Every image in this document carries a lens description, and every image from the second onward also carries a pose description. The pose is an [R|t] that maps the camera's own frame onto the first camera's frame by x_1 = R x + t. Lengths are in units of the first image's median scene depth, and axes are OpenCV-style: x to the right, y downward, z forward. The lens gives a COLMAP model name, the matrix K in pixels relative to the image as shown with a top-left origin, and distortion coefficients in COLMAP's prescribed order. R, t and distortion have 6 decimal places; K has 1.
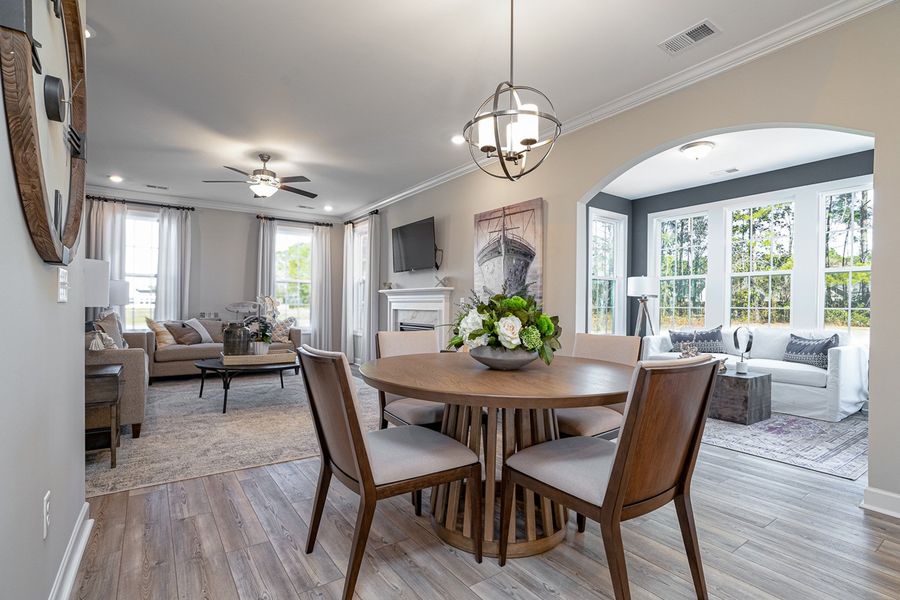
lens RADIAL K [[431.0, 0, 455.6], [0, 431.0, 314.9], [0, 0, 1]] dist [-0.000942, 0.000311]
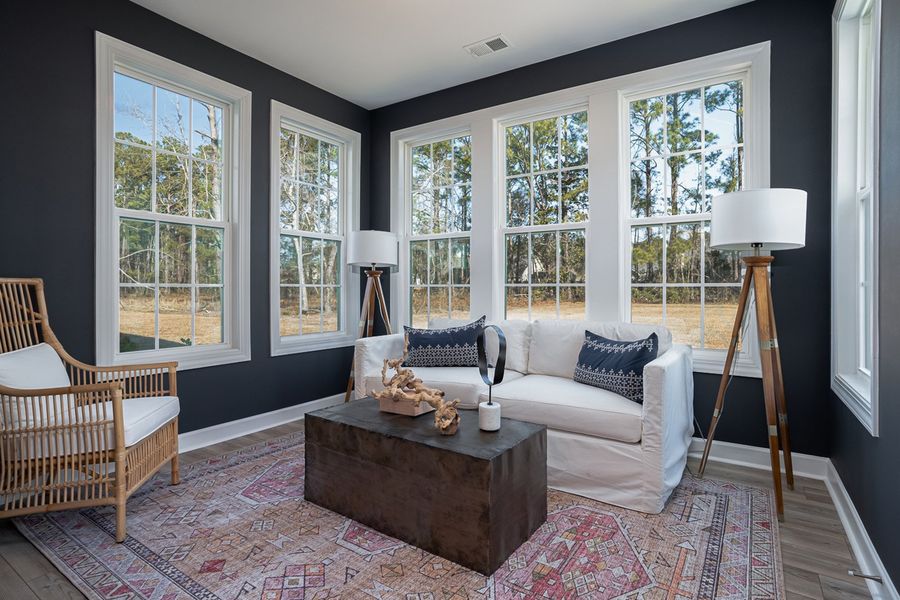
lens RADIAL K [[441.7, 0, 440.7], [0, 441.7, 295.7], [0, 0, 1]] dist [-0.001398, 0.000874]
pose [[0.948587, -0.014098, 0.316204, 0.366820], [0.012395, 0.999896, 0.007397, -0.007551], [-0.316275, -0.003098, 0.948662, 0.450415]]
